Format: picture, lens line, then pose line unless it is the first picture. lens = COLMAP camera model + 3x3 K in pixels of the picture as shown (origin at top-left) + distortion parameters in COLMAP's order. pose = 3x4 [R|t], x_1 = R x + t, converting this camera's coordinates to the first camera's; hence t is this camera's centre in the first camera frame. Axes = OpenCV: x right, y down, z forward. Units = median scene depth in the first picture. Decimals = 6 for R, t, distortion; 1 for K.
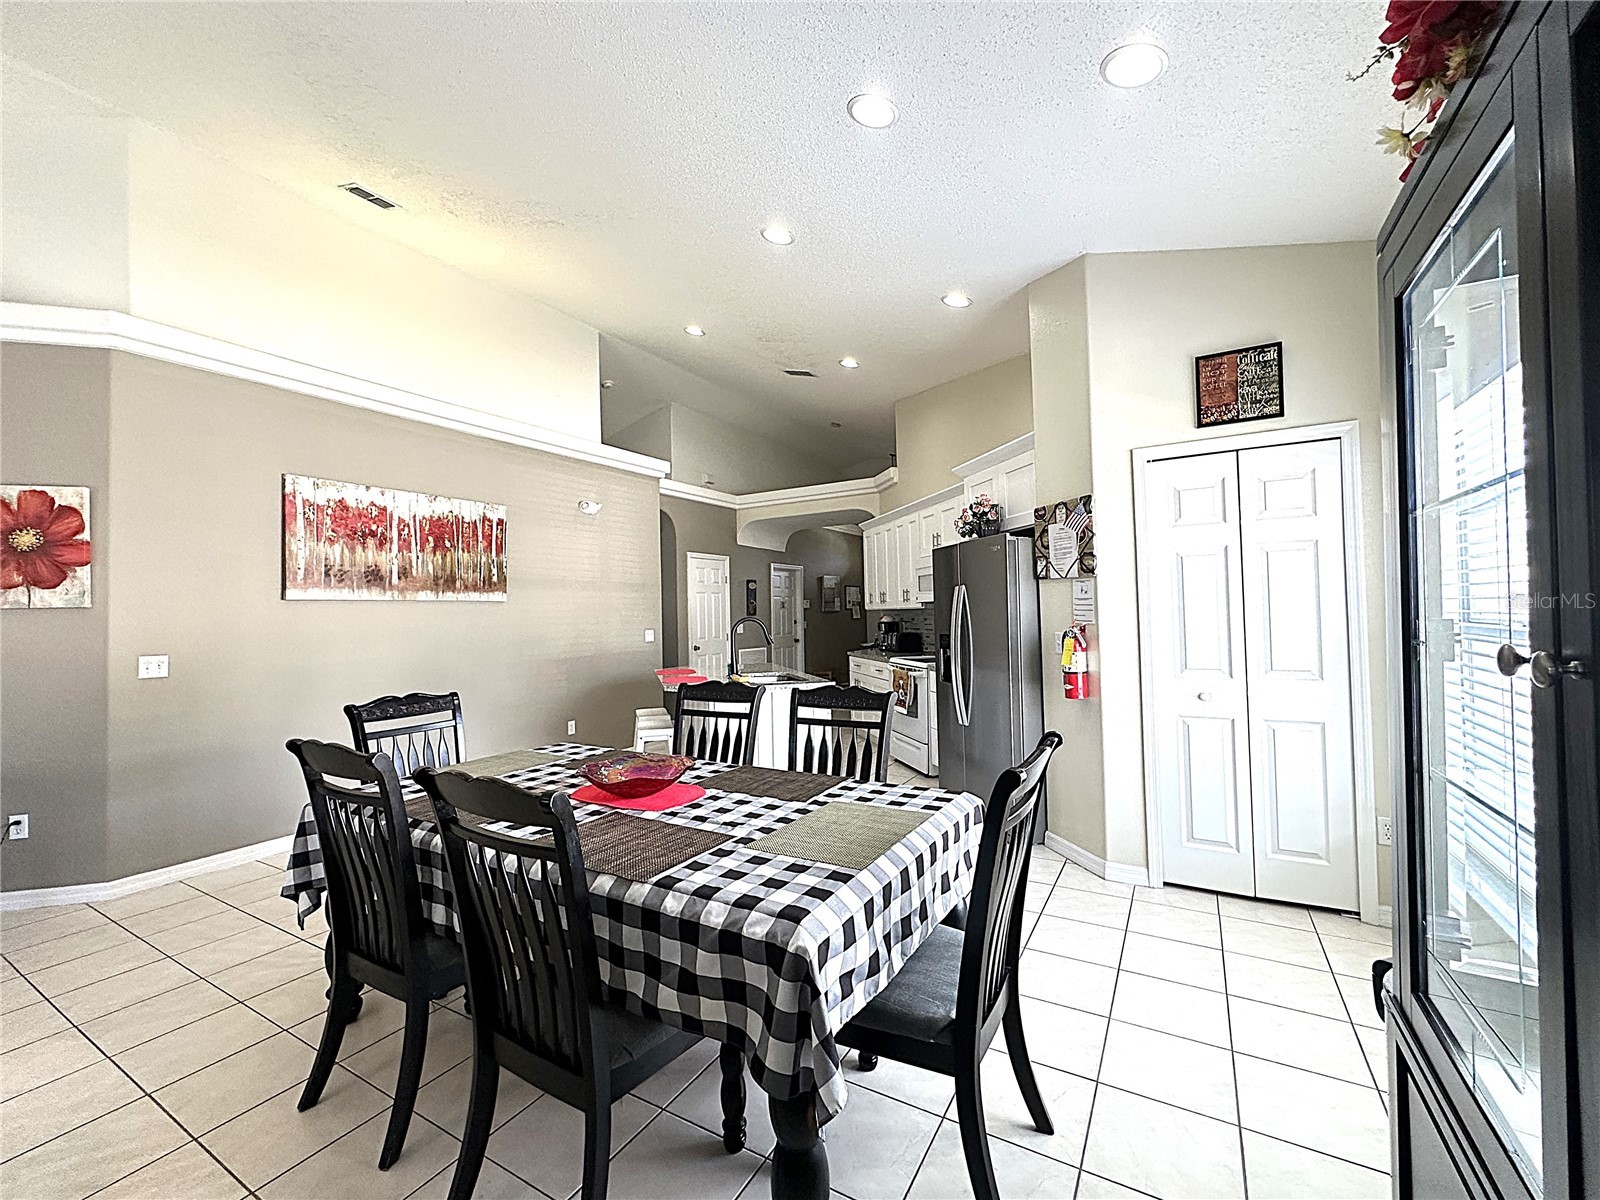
lens RADIAL K [[642.6, 0, 812.8], [0, 642.6, 600.2], [0, 0, 1]] dist [-0.002530, 0.000470]
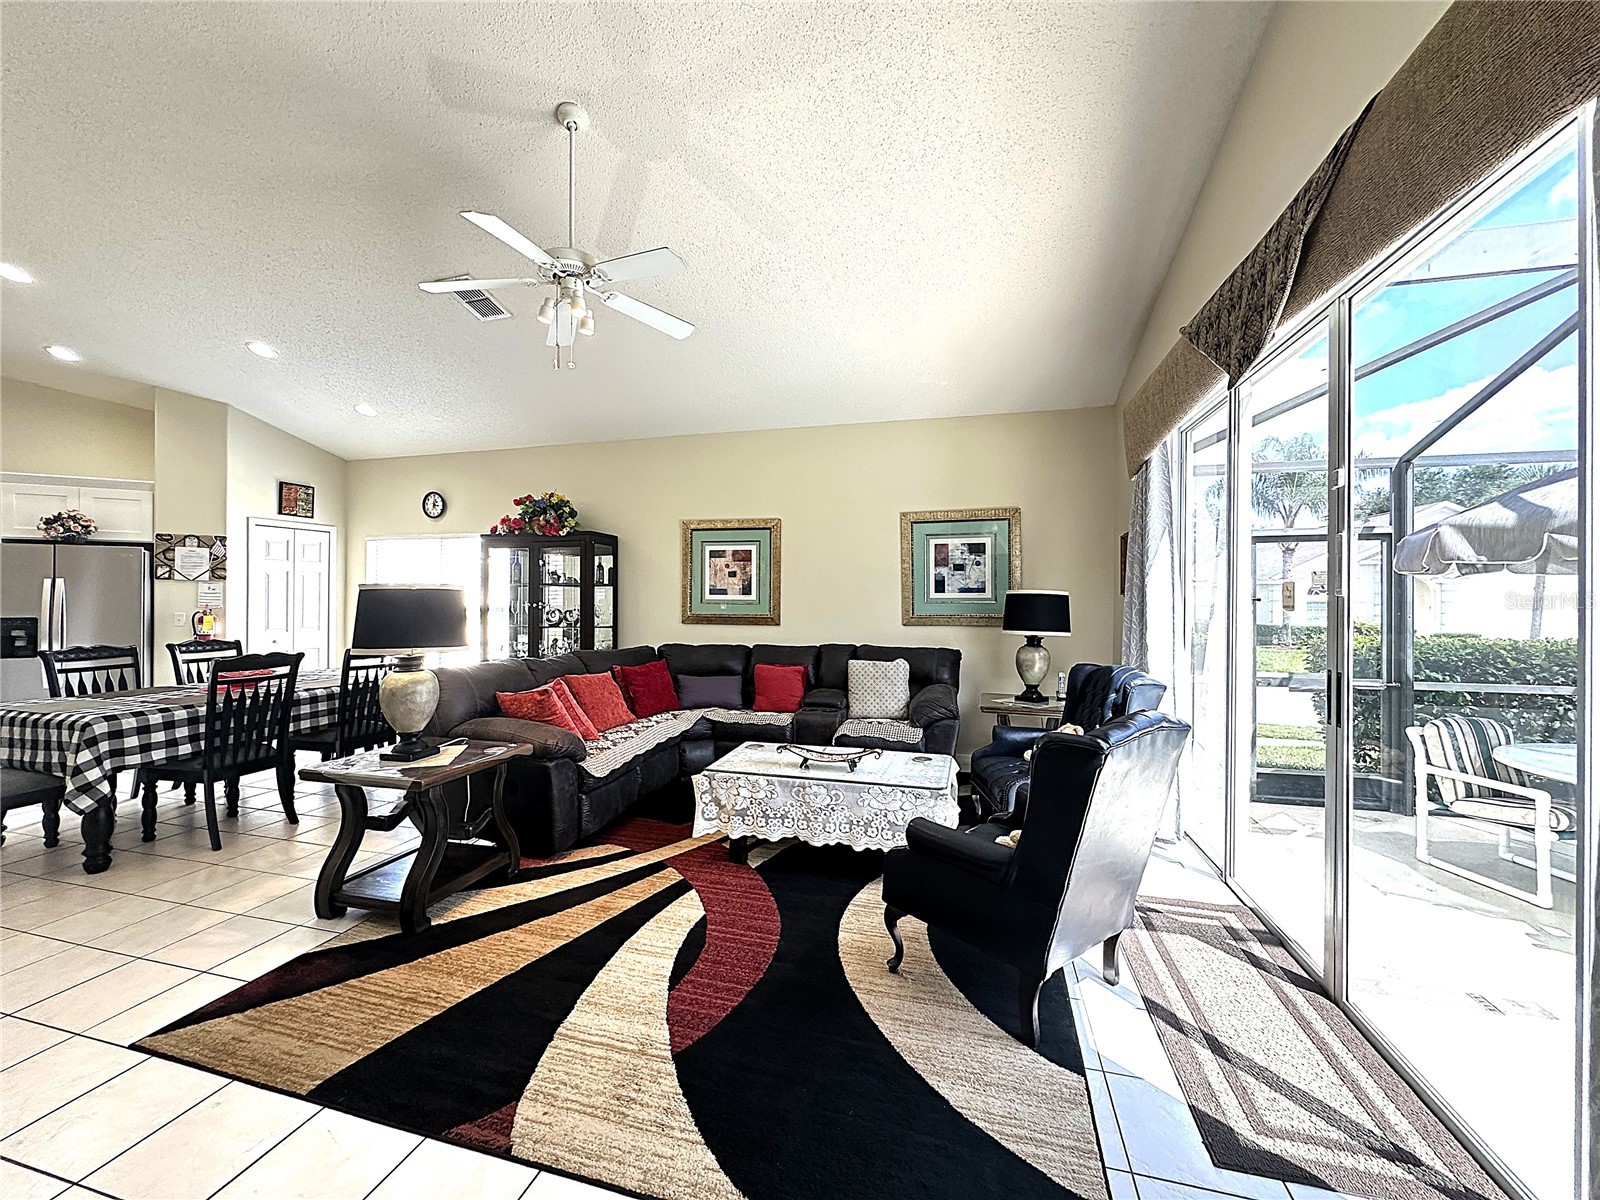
lens RADIAL K [[642.6, 0, 798.7], [0, 642.6, 594.1], [0, 0, 1]] dist [-0.002530, 0.000470]
pose [[-0.257753, 0.028944, 0.965777, -1.732281], [-0.014360, 0.999326, -0.033782, 0.037491], [-0.966104, -0.022576, -0.257163, -0.104262]]
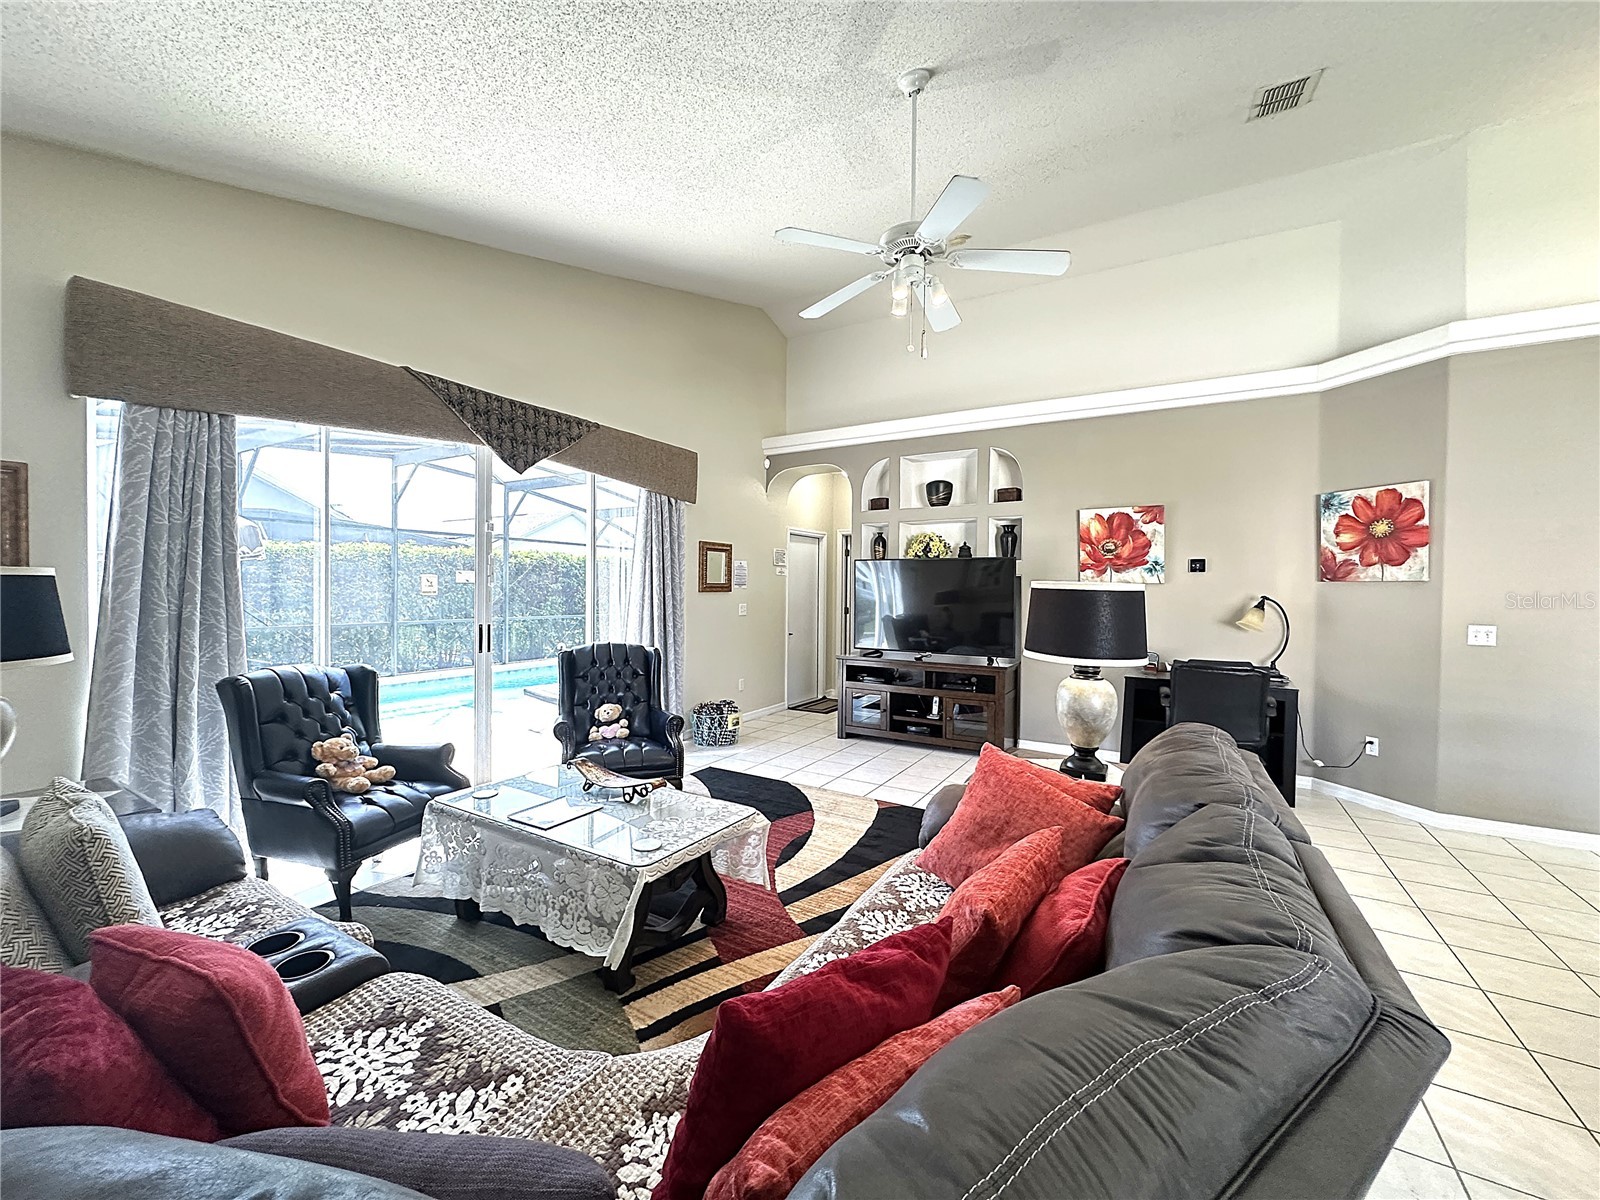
lens RADIAL K [[642.6, 0, 797.6], [0, 642.6, 594.7], [0, 0, 1]] dist [-0.002530, 0.000470]
pose [[-0.010052, 0.034344, -0.999360, 0.085055], [0.008580, 0.999376, 0.034259, -0.014133], [0.999913, -0.008230, -0.010340, -0.165731]]
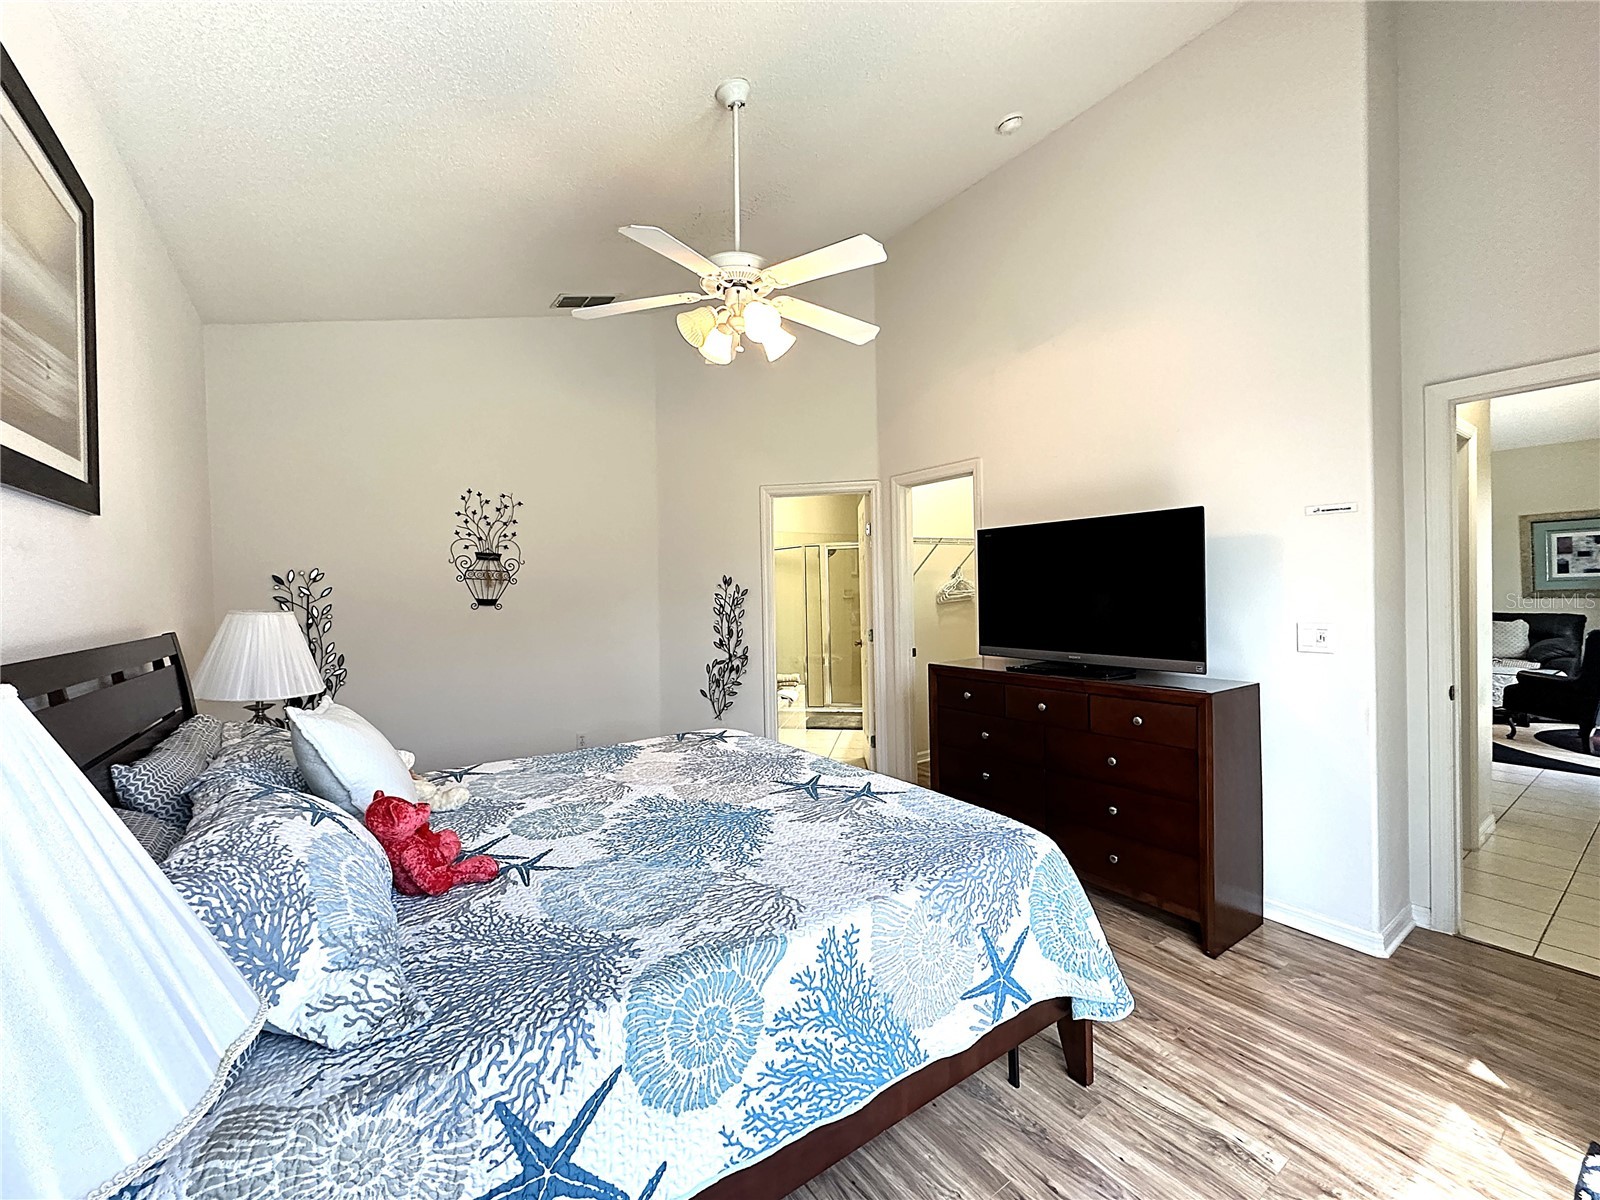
lens RADIAL K [[642.6, 0, 804.5], [0, 642.6, 592.4], [0, 0, 1]] dist [-0.002530, 0.000470]
pose [[0.422035, 0.010587, 0.906518, -3.351282], [-0.009477, 0.999929, -0.007266, 0.080638], [-0.906530, -0.005525, 0.422106, 0.566235]]
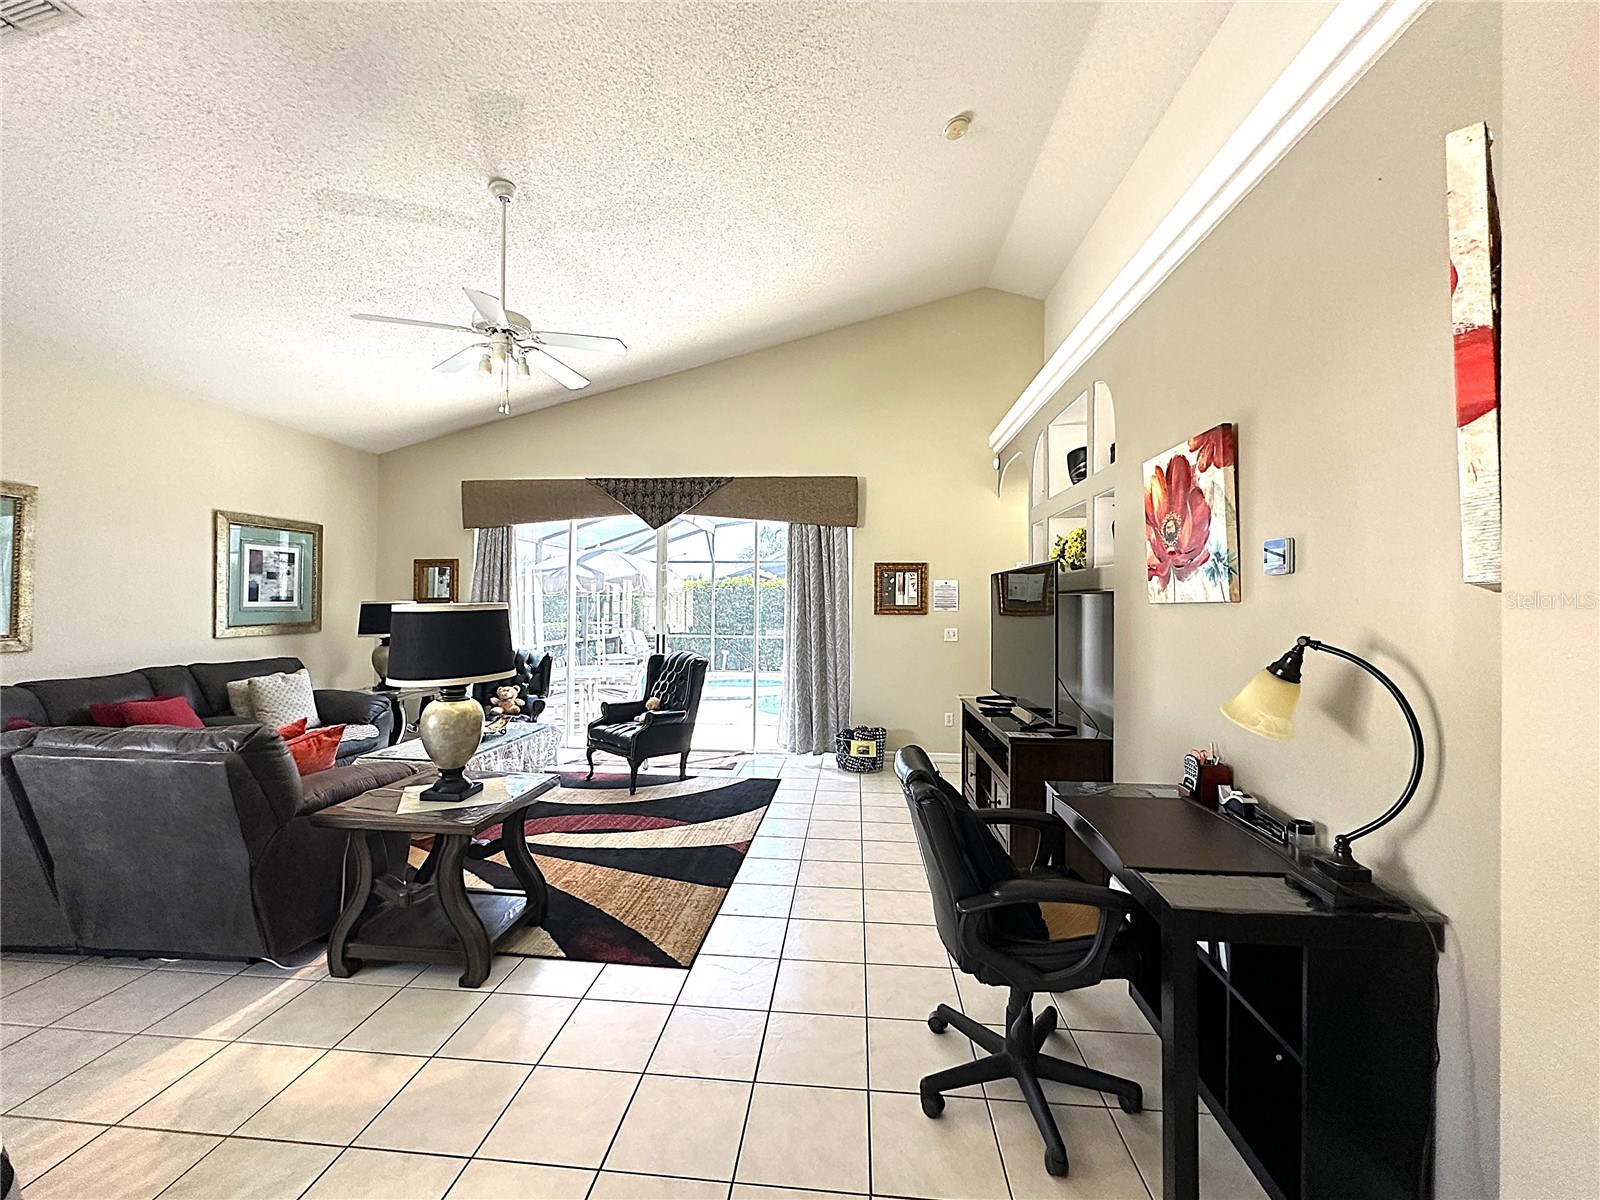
lens RADIAL K [[642.6, 0, 798.0], [0, 642.6, 594.4], [0, 0, 1]] dist [-0.002530, 0.000470]
pose [[-0.902657, 0.010288, -0.430238, -0.768626], [0.020596, 0.999601, -0.019309, 0.014023], [0.429868, -0.026290, -0.902509, 1.096372]]
